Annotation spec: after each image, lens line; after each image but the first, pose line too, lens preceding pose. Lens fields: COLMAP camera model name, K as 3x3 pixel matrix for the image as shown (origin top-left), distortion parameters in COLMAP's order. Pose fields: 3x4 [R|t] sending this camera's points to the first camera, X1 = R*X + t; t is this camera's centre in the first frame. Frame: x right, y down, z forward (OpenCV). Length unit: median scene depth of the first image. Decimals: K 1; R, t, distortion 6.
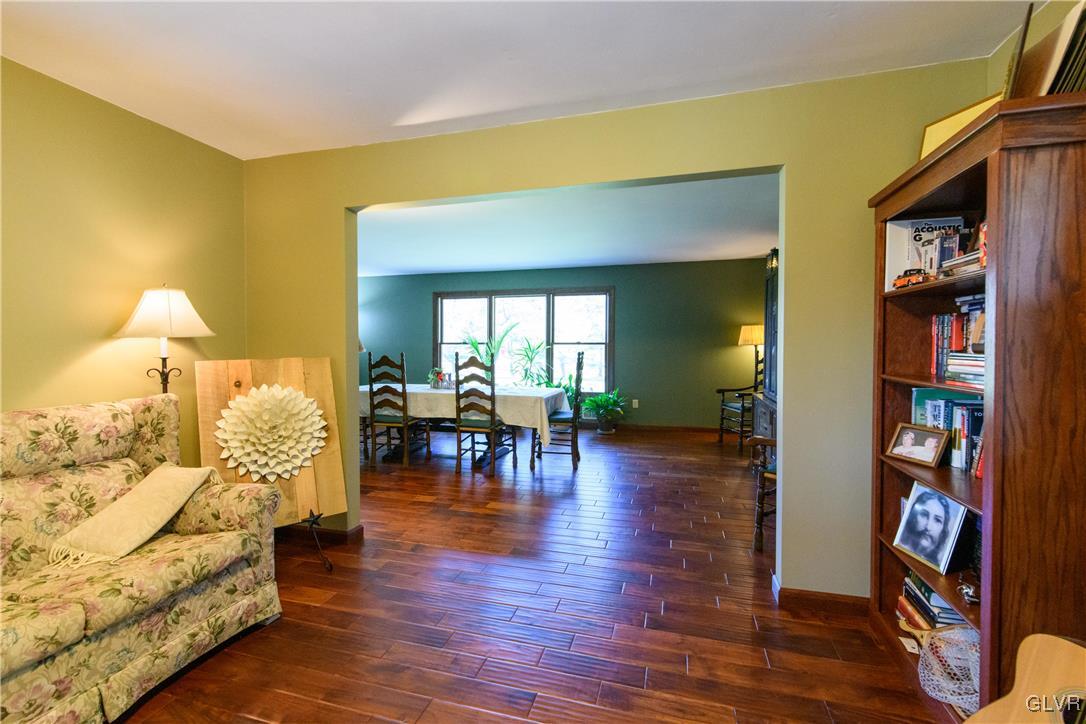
lens RADIAL K [[465.0, 0, 543.3], [0, 465.0, 361.9], [0, 0, 1]] dist [-0.002900, -0.000462]
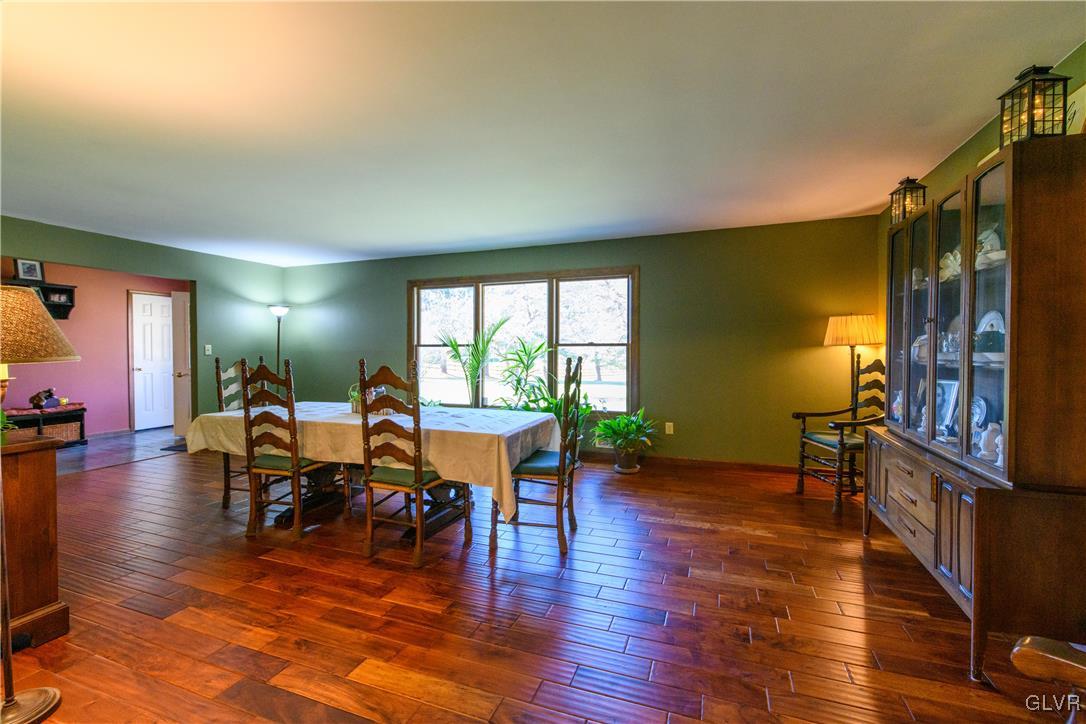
lens RADIAL K [[465.0, 0, 540.1], [0, 465.0, 350.2], [0, 0, 1]] dist [-0.002900, -0.000462]
pose [[0.996108, -0.003427, -0.088079, 0.077433], [0.000849, 0.999570, -0.029297, -0.011228], [0.088142, 0.029109, 0.995683, 0.326784]]
